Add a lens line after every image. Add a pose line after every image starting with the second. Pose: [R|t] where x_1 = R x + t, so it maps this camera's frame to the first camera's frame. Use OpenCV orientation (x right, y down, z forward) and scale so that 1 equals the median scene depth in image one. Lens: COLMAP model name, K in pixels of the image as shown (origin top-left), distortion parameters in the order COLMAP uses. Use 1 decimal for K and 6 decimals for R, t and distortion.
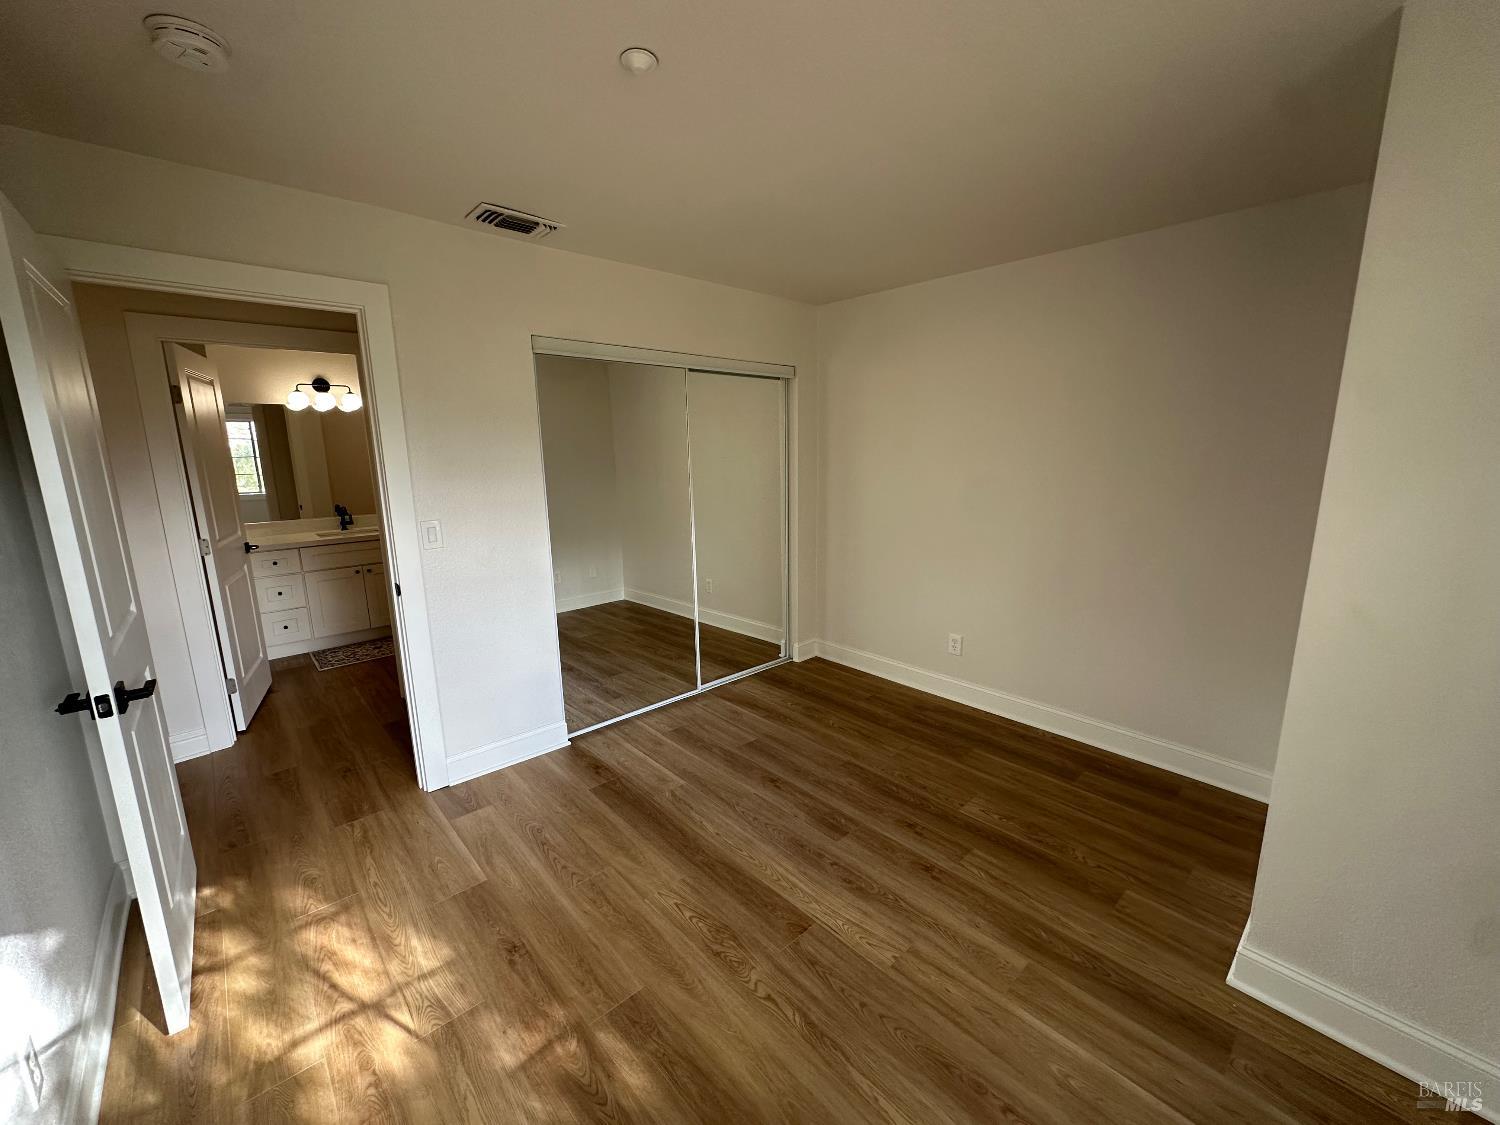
lens RADIAL K [[599.4, 0, 750.0], [0, 599.4, 562.5], [0, 0, 1]] dist [-0.000117, 0.000168]
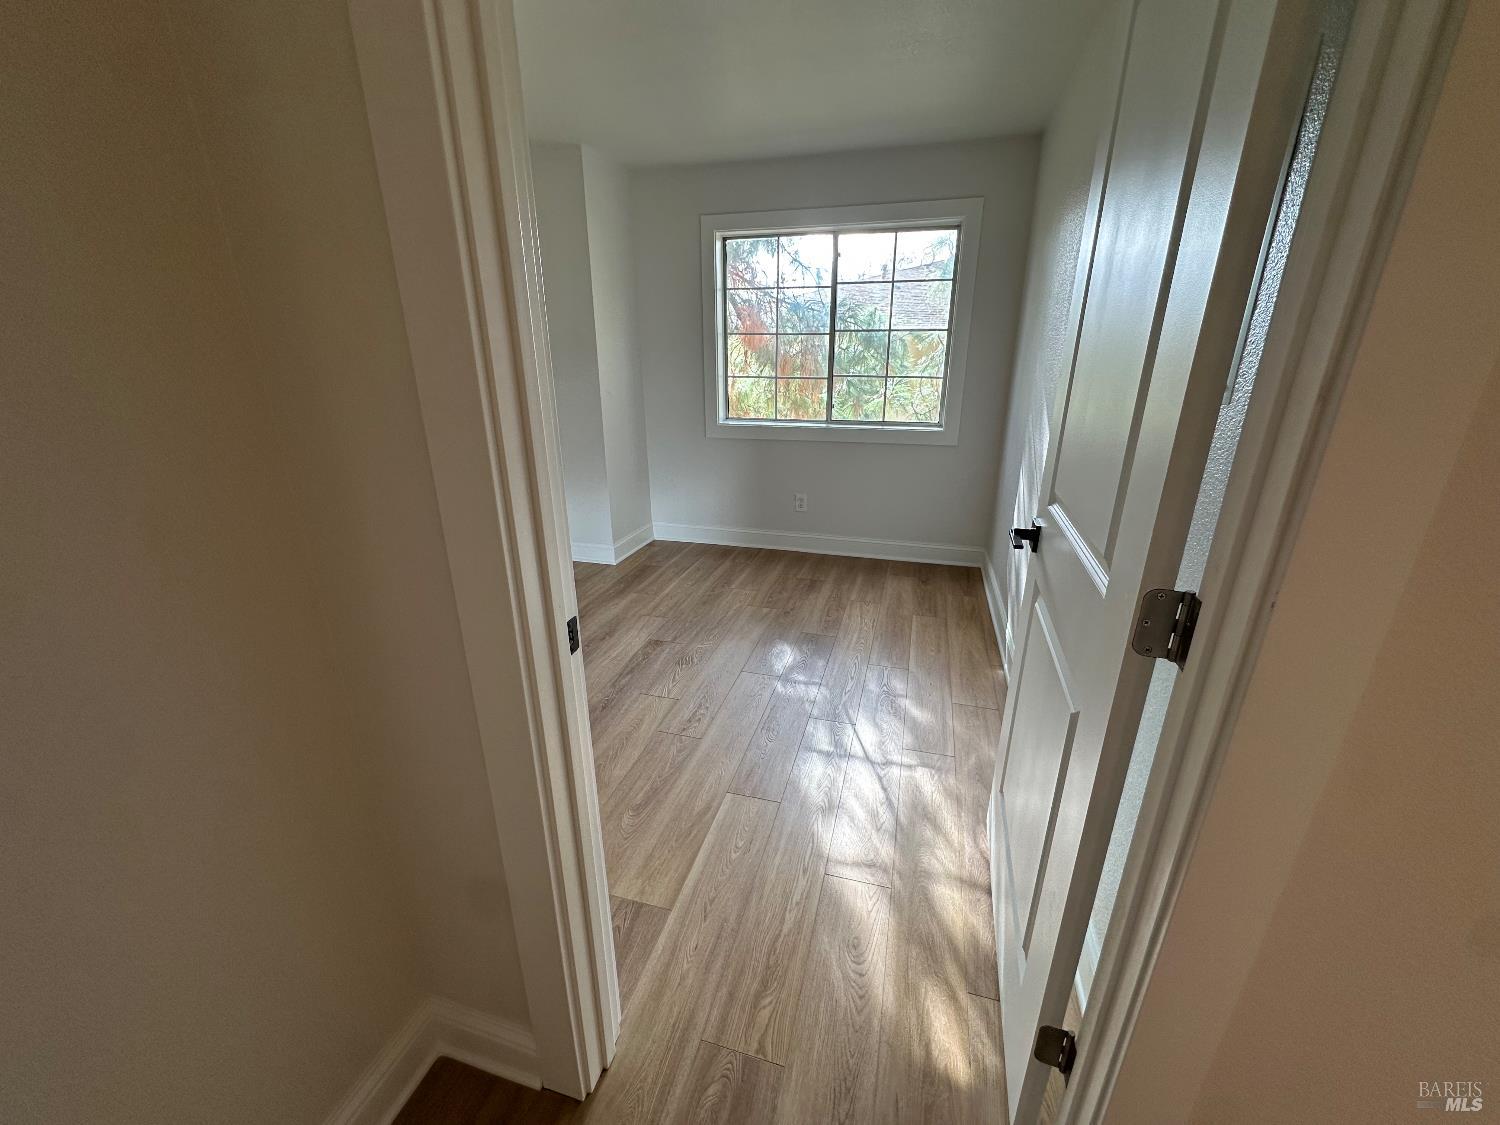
lens RADIAL K [[599.4, 0, 750.0], [0, 599.4, 562.5], [0, 0, 1]] dist [-0.000117, 0.000168]
pose [[-0.526184, -0.273688, 0.805124, -1.216415], [0.168850, 0.894314, 0.414358, -0.167745], [-0.833438, 0.353974, -0.424362, 1.376020]]
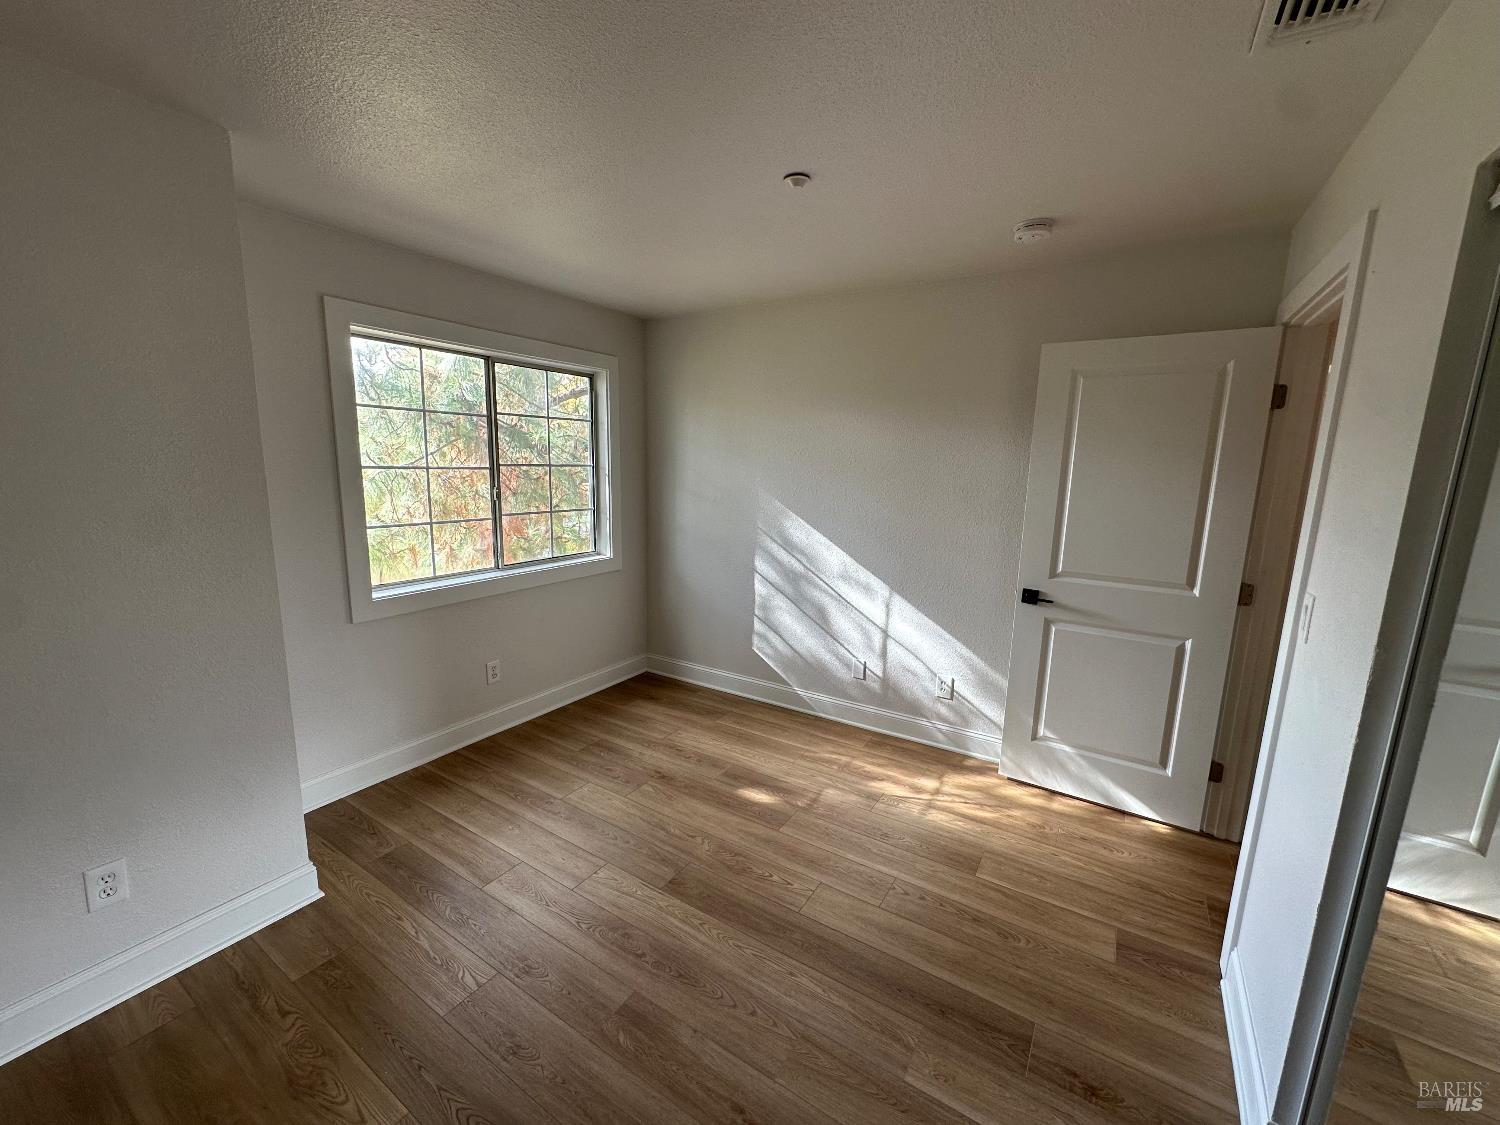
lens RADIAL K [[599.4, 0, 750.0], [0, 599.4, 562.5], [0, 0, 1]] dist [-0.000117, 0.000168]
pose [[-0.965767, 0.035611, -0.256955, 0.216971], [-0.058935, 0.934511, 0.351022, -0.368083], [0.252628, 0.354149, -0.900421, 1.843696]]
